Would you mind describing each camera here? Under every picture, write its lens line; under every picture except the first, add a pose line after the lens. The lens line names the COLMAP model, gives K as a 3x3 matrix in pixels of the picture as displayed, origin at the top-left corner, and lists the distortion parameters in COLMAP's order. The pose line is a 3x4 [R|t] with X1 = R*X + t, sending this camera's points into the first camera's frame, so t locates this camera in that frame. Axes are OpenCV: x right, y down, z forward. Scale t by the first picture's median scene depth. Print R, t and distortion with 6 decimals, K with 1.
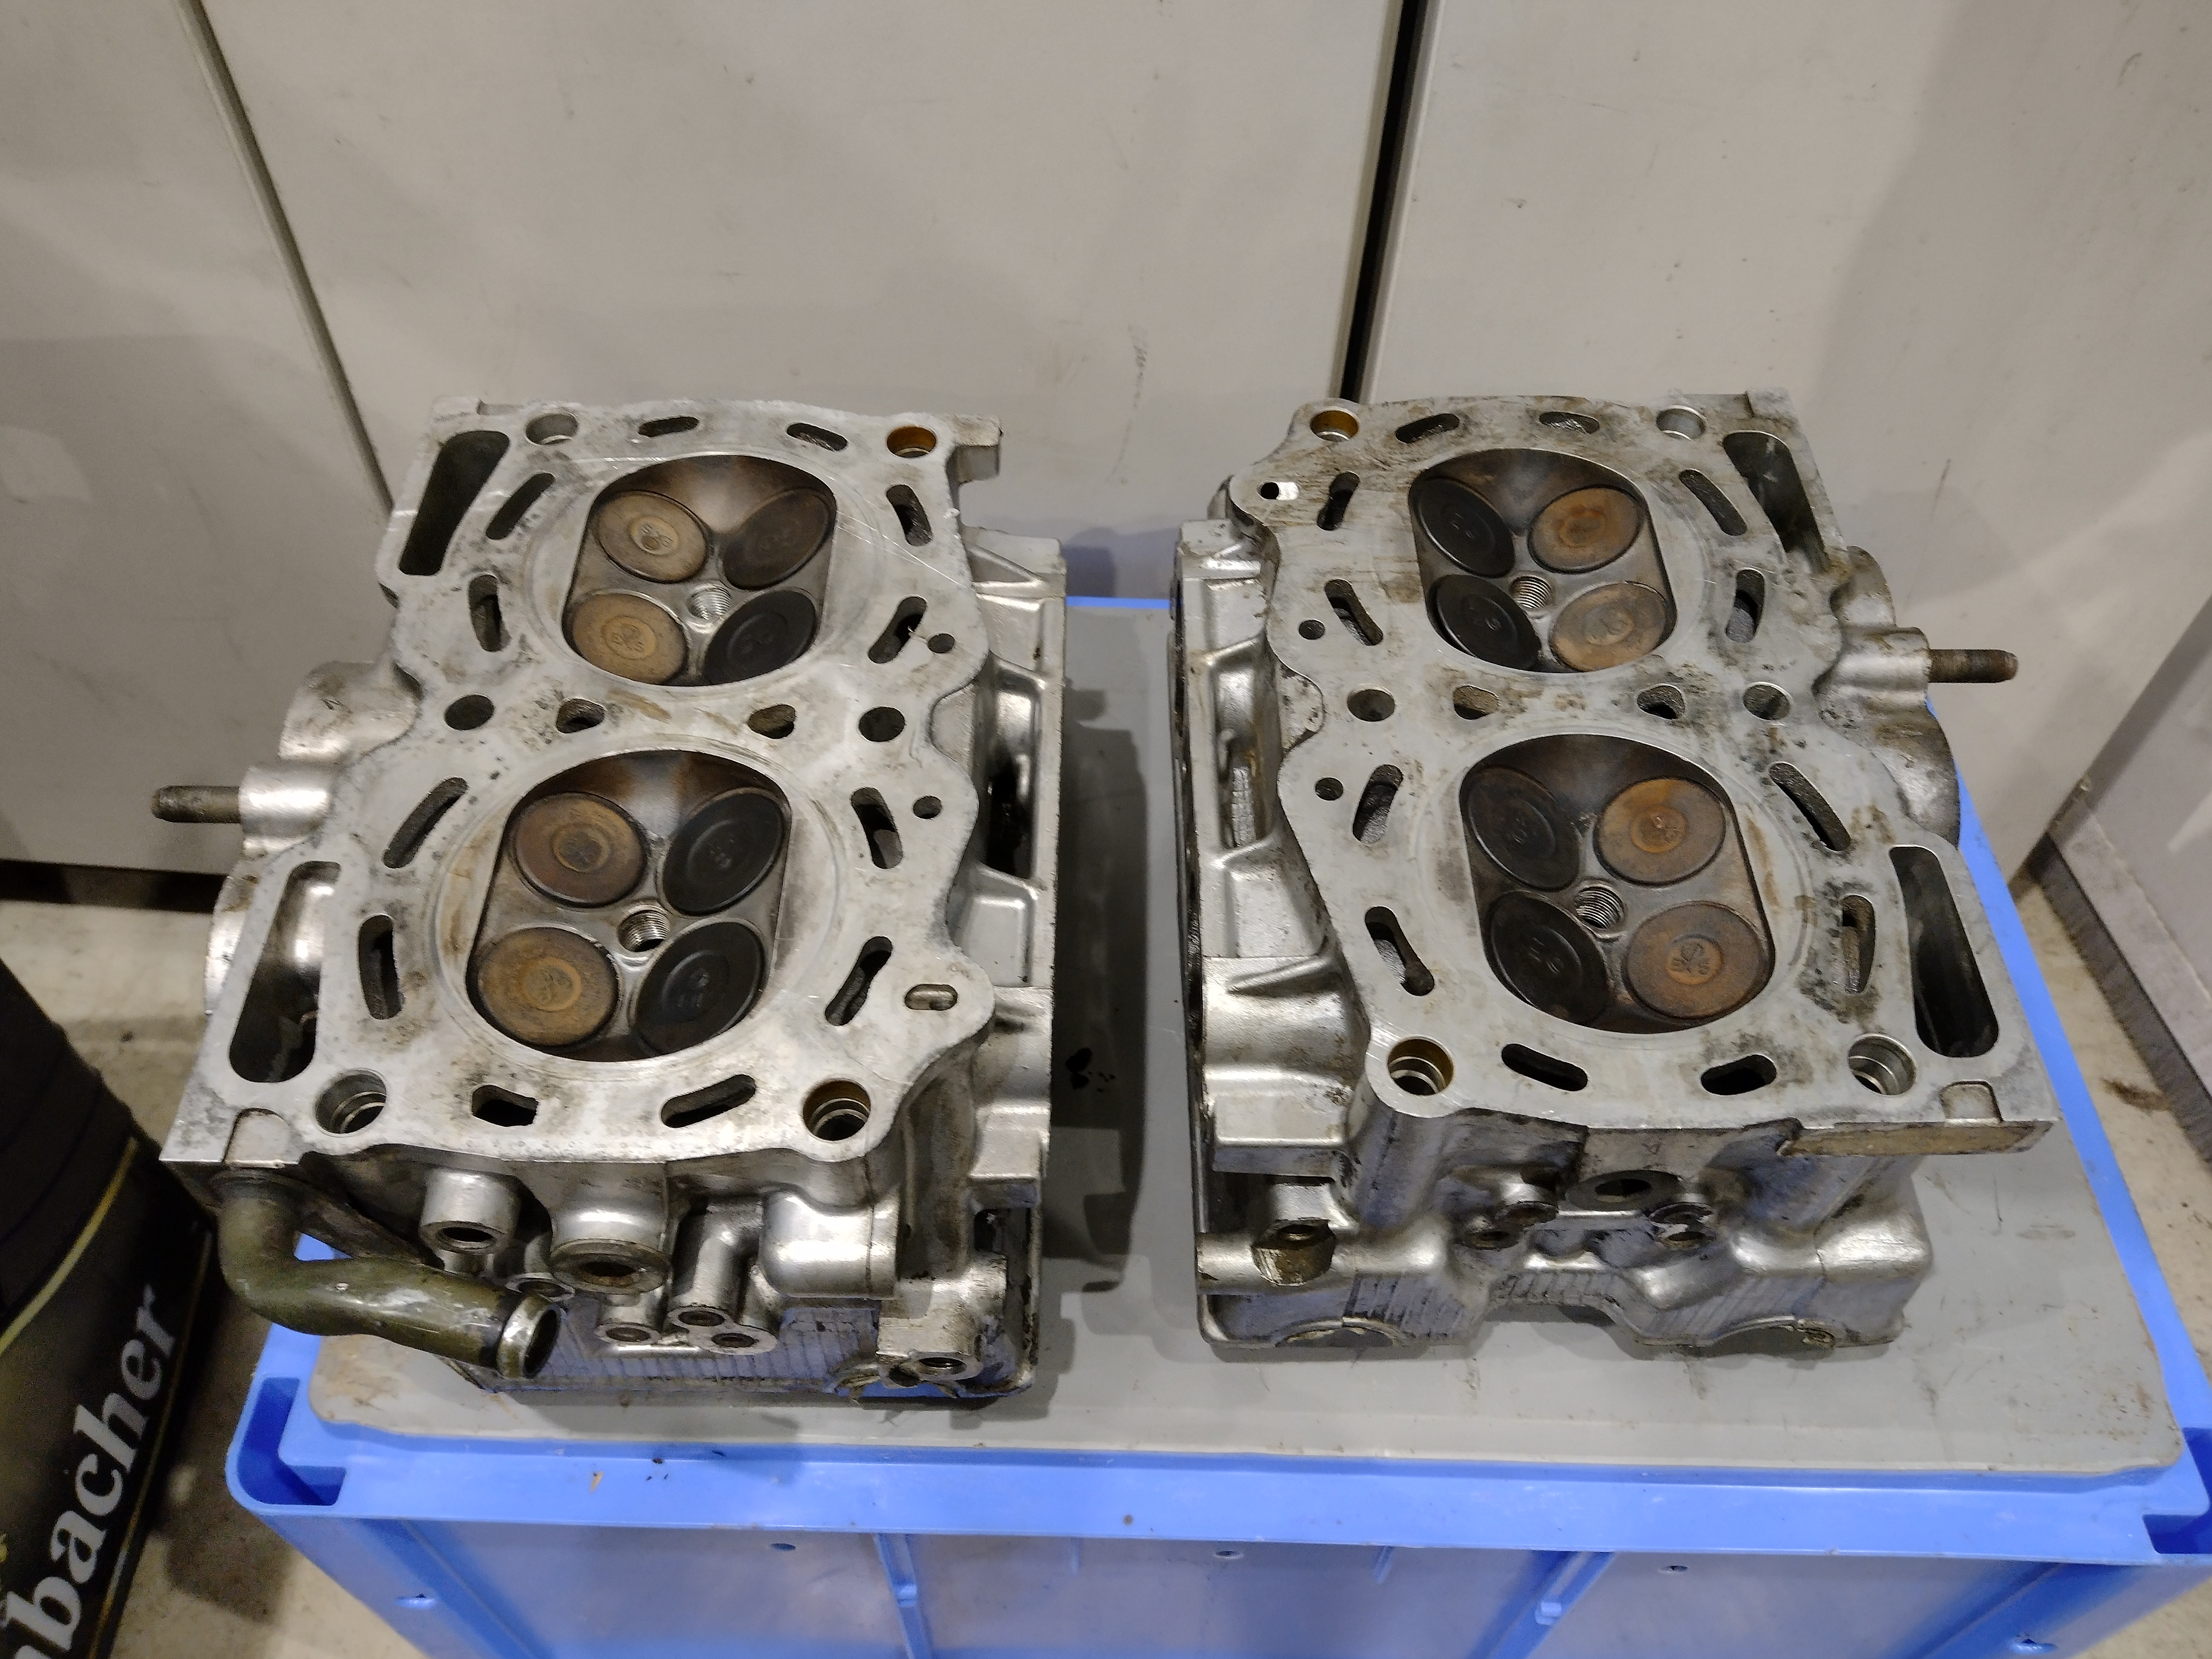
lens RADIAL K [[1583.8, 0, 1142.1], [0, 1583.8, 832.6], [0, 0, 1]] dist [0.078082, -0.110199]
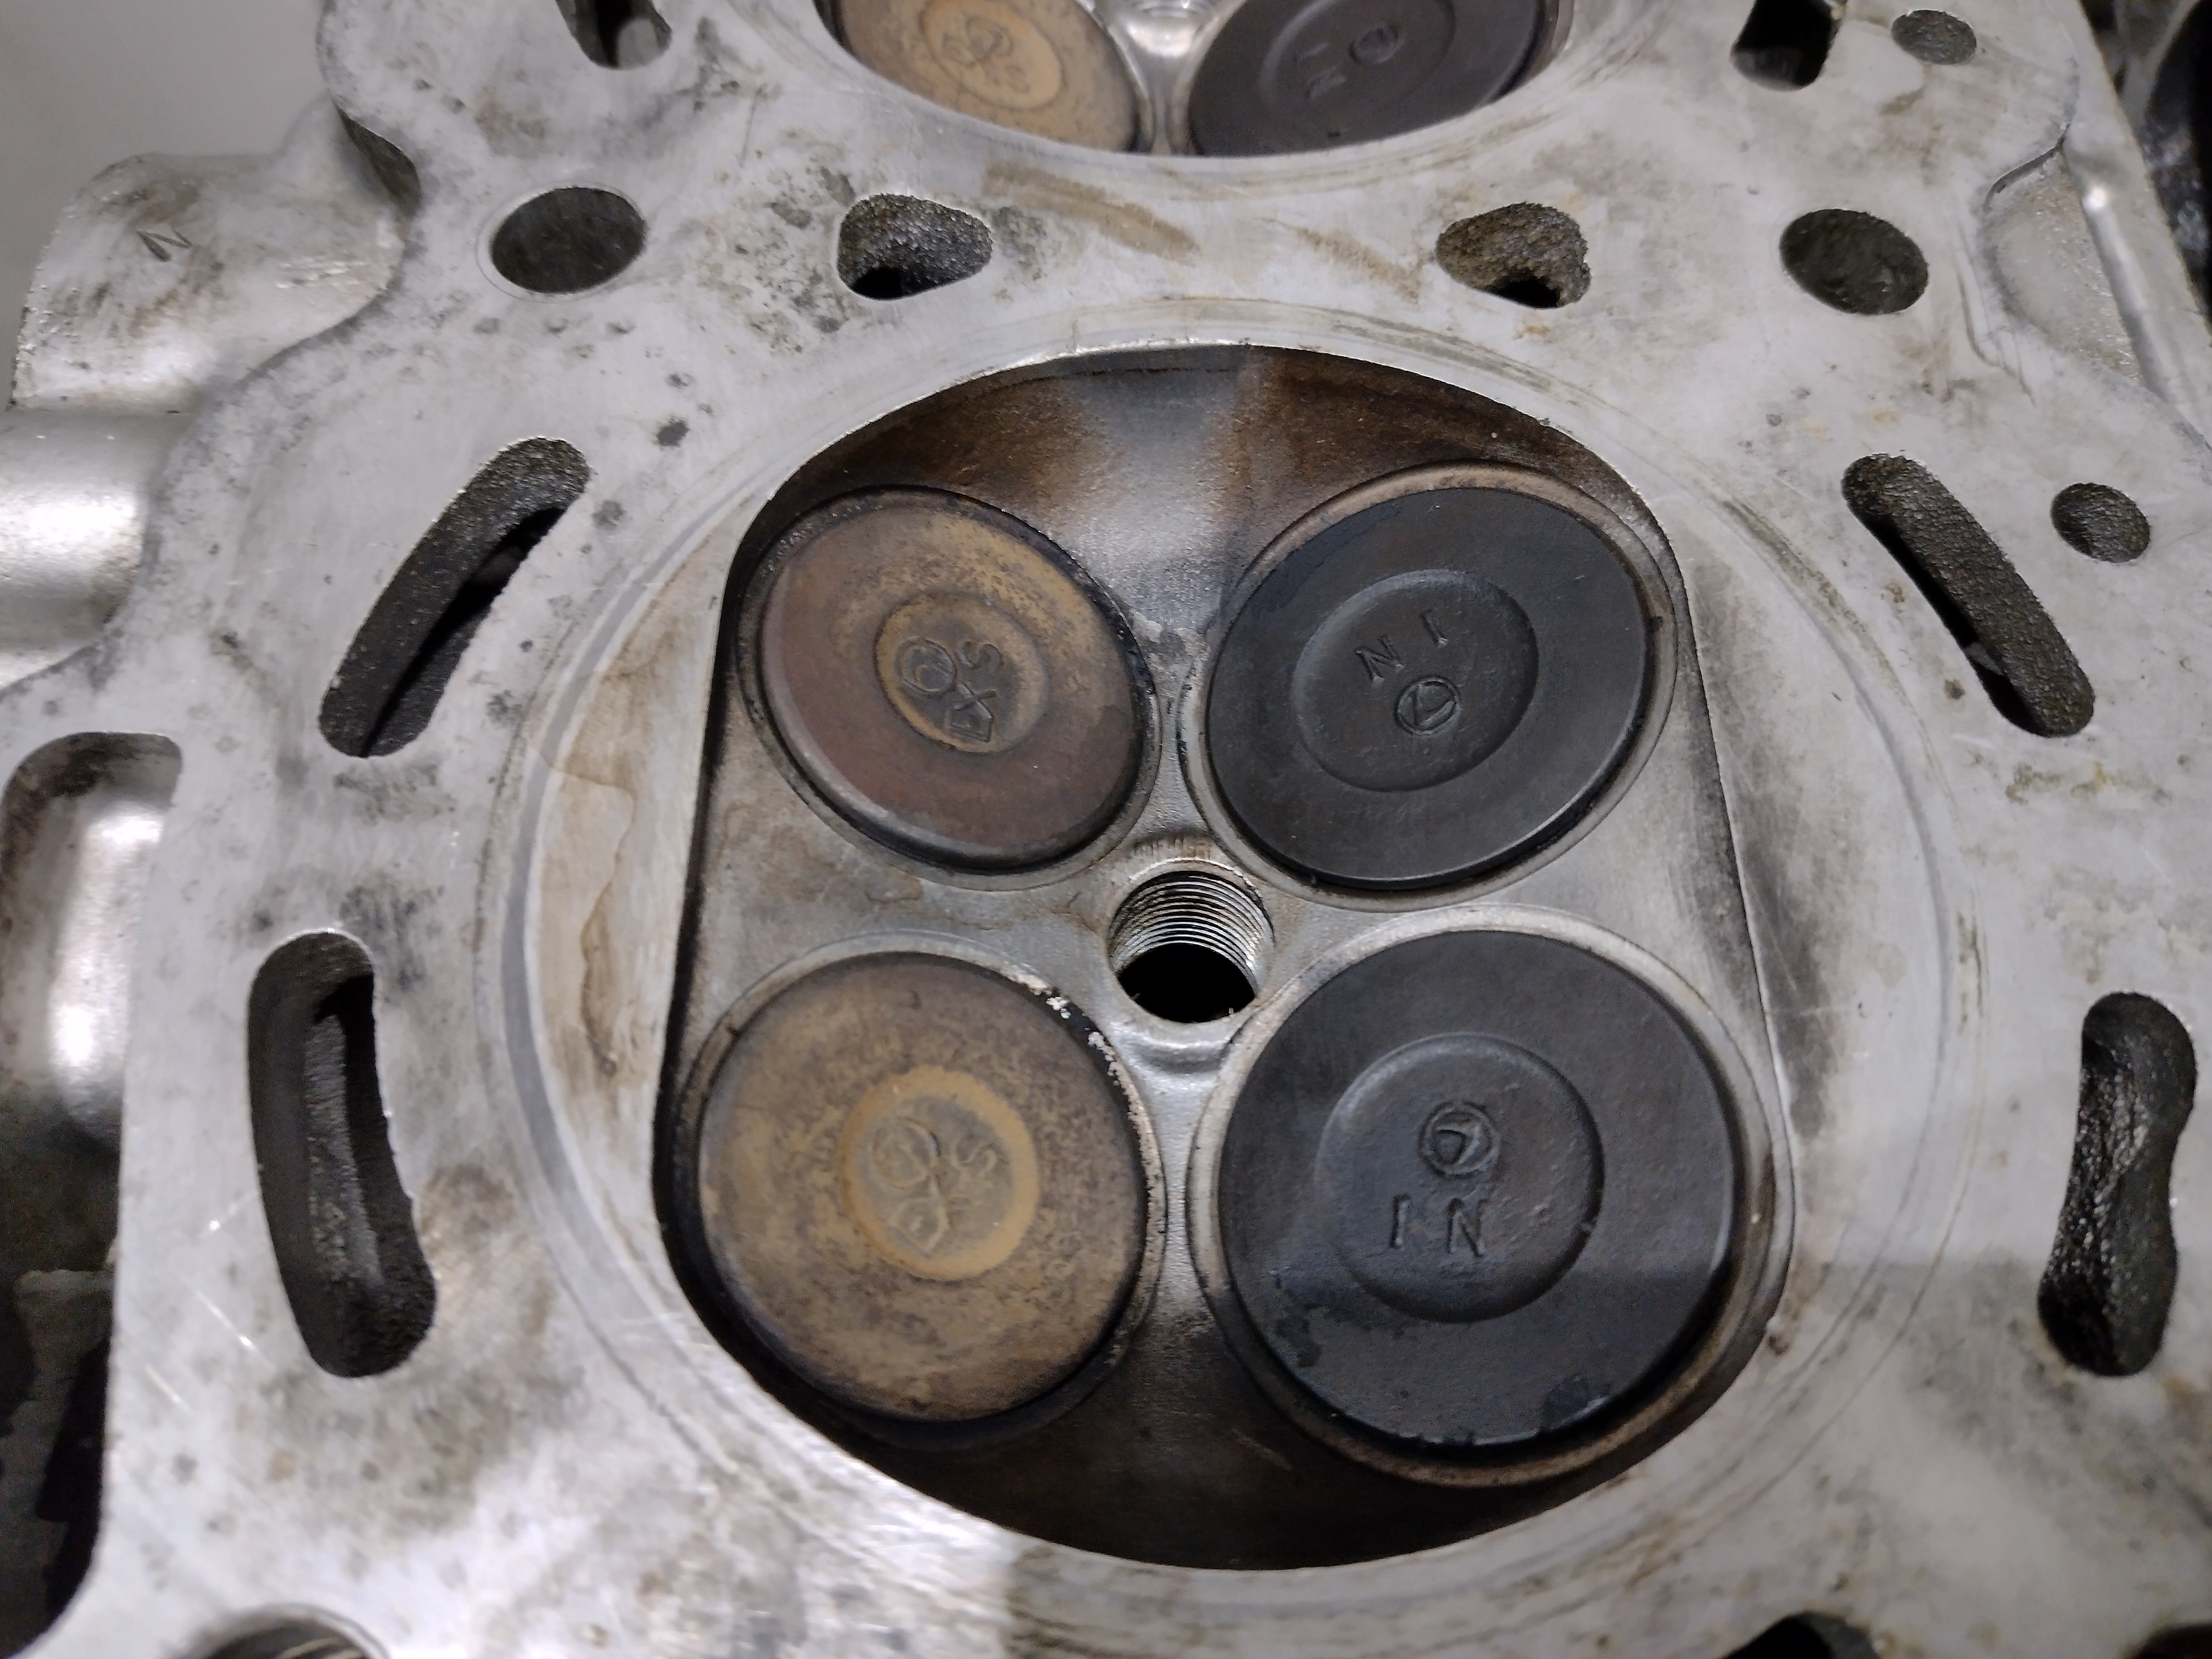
lens RADIAL K [[1678.0, 0, 1136.1], [0, 1678.0, 824.9], [0, 0, 1]] dist [0.052027, -0.155579]
pose [[0.999666, -0.009407, -0.024060, -0.299764], [0.012327, 0.992176, 0.124235, -0.000710], [0.022703, -0.124490, 0.991961, 0.655204]]
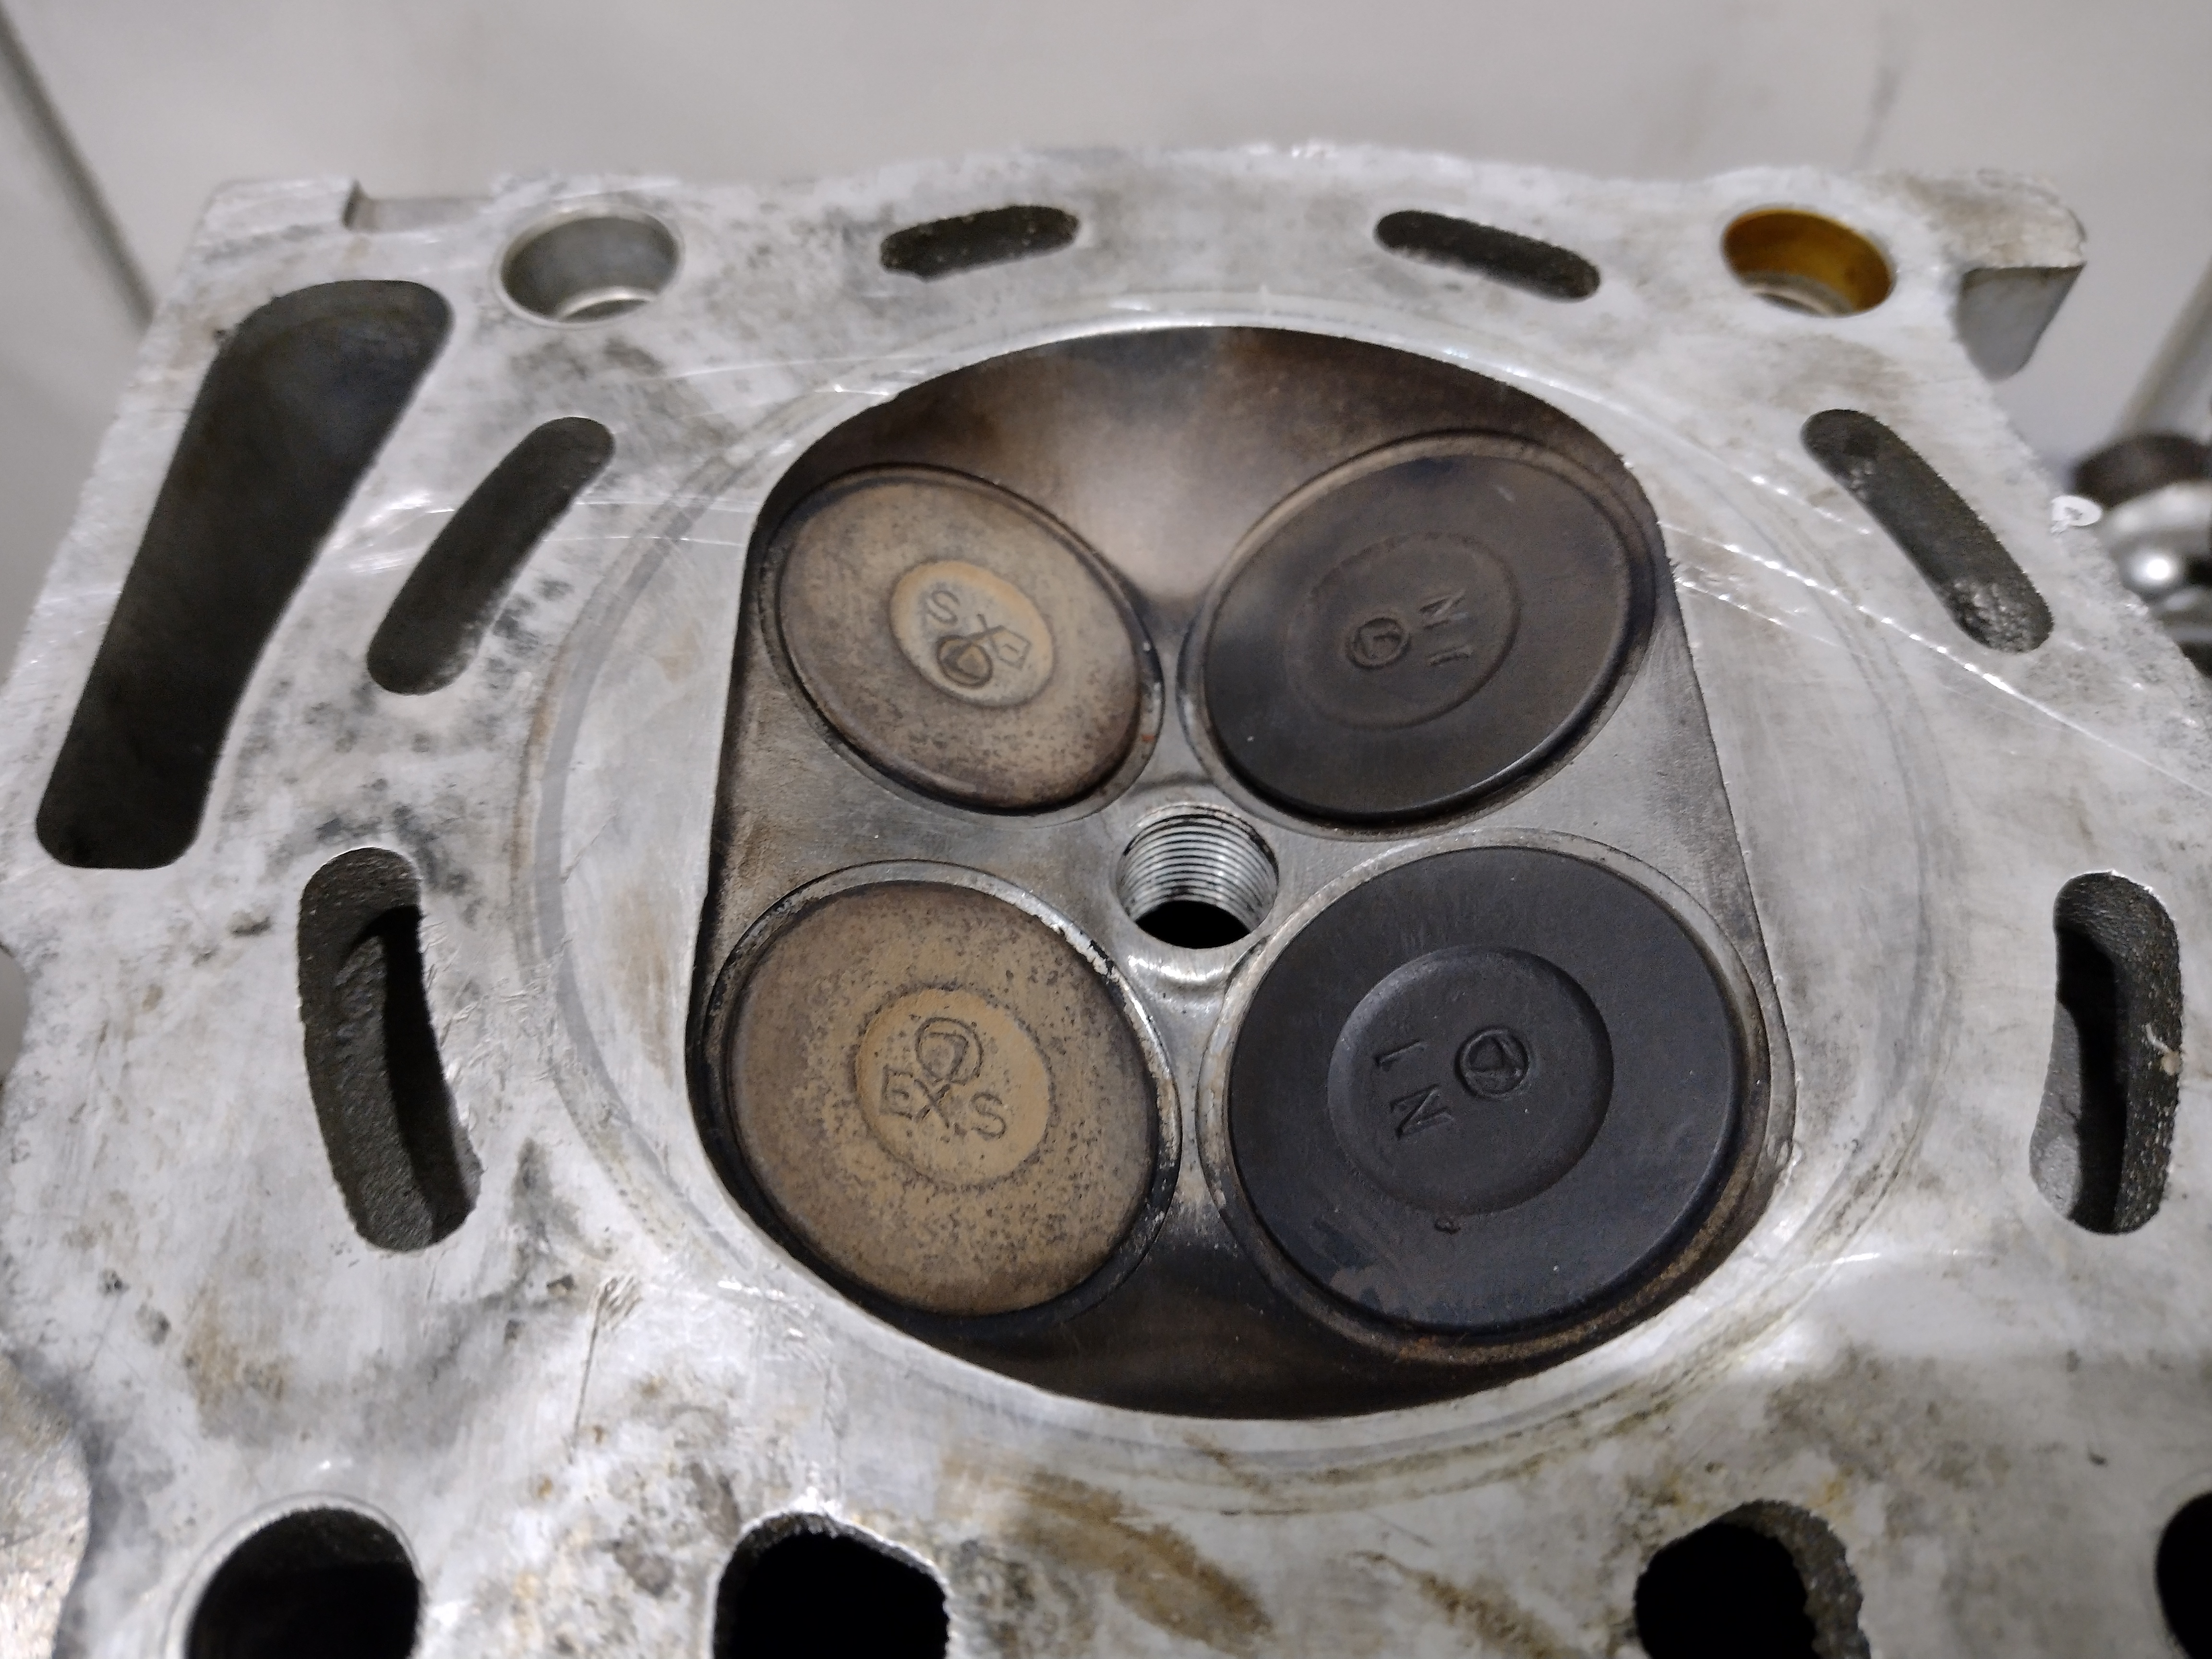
lens RADIAL K [[1737.3, 0, 1106.0], [0, 1737.3, 829.5], [0, 0, 1]] dist [0.047971, -0.176760]
pose [[0.999098, -0.026756, -0.032959, -0.305127], [0.027932, 0.998970, 0.035755, -0.180633], [0.031969, -0.036643, 0.998817, 0.780016]]
